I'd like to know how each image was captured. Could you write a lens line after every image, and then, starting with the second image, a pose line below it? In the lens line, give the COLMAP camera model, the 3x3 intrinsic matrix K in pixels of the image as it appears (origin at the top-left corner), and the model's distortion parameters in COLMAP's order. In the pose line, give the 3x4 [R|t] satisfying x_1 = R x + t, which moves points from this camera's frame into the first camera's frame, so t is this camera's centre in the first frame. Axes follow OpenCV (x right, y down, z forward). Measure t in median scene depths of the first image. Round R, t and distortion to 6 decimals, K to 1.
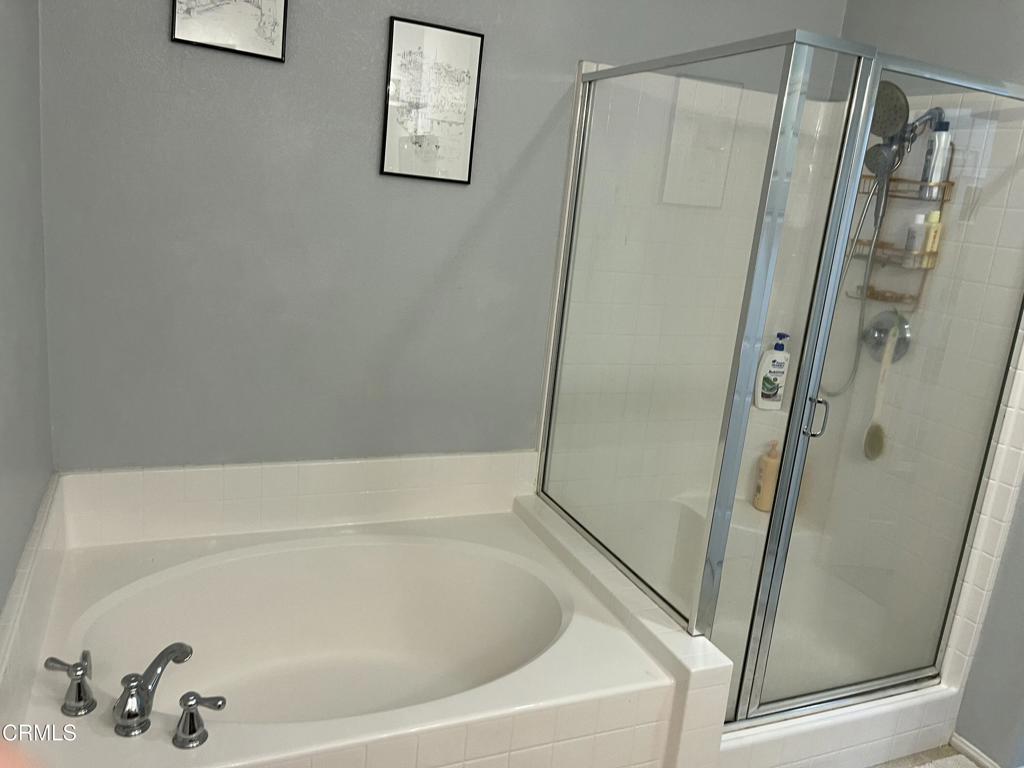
lens RADIAL K [[780.3, 0, 513.4], [0, 780.3, 376.8], [0, 0, 1]] dist [0.058741, -0.080489]
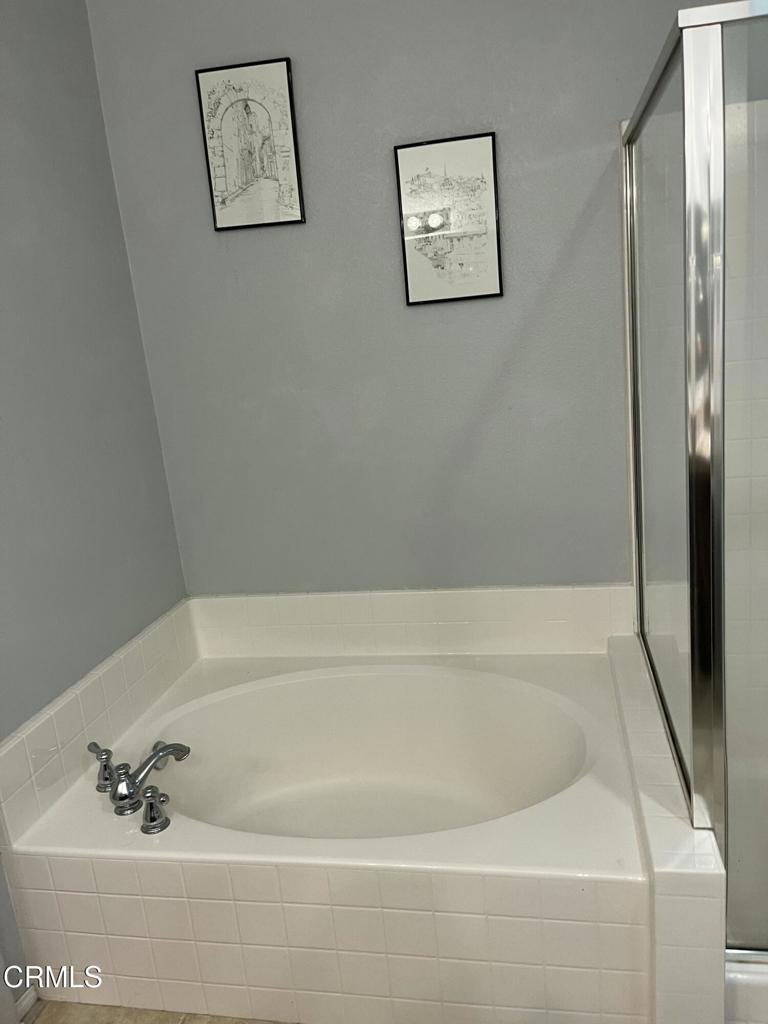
lens RADIAL K [[780.3, 0, 384.2], [0, 780.3, 510.7], [0, 0, 1]] dist [0.058741, -0.080489]
pose [[0.805861, -0.042289, -0.590592, 0.394321], [0.048541, 0.998807, -0.005286, 0.006156], [0.590111, -0.024409, 0.806953, 0.174924]]
